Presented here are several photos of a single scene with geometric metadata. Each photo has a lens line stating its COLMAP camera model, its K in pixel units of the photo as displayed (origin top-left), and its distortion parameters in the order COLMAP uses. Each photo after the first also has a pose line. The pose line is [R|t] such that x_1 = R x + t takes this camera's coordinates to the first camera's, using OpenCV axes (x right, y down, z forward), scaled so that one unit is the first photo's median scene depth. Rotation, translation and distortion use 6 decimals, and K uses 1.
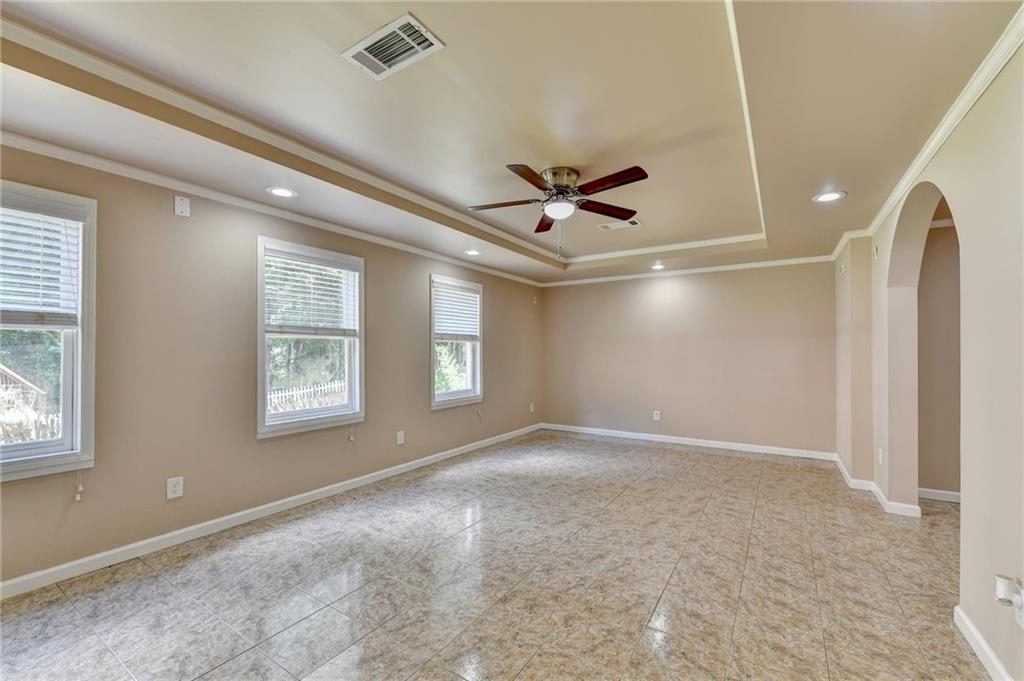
lens RADIAL K [[409.0, 0, 508.0], [0, 409.0, 352.2], [0, 0, 1]] dist [-0.006349, -0.000150]
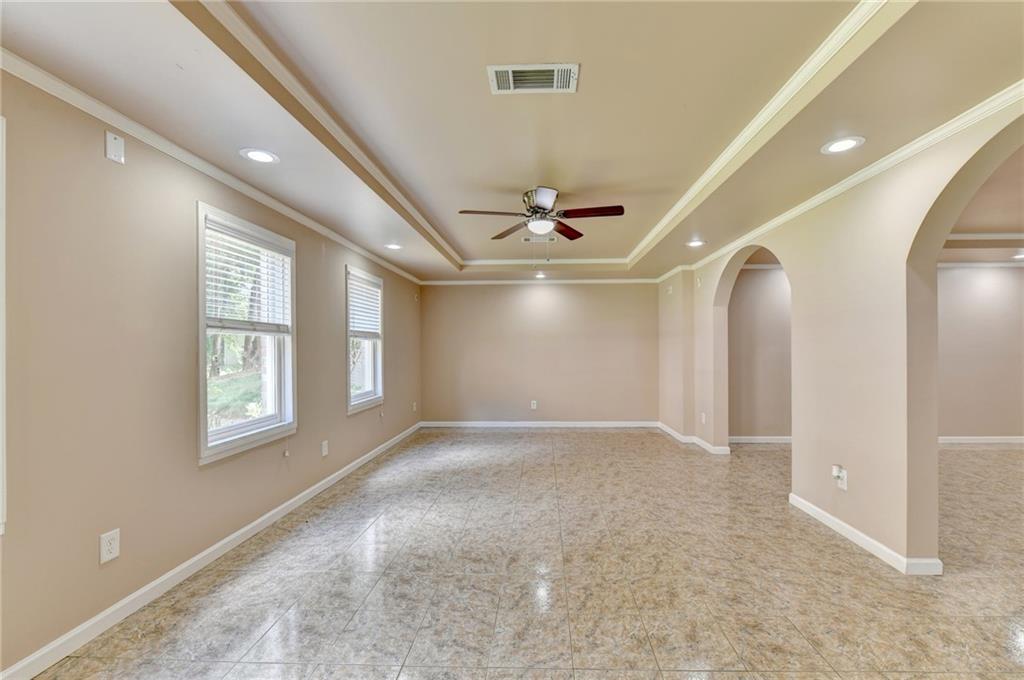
lens RADIAL K [[415.6, 0, 517.7], [0, 415.6, 351.9], [0, 0, 1]] dist [-0.006043, -0.000664]
pose [[0.864877, -0.008402, 0.501914, -0.477267], [0.005884, 0.999961, 0.006601, -0.003207], [-0.501950, -0.002756, 0.864892, 0.022580]]
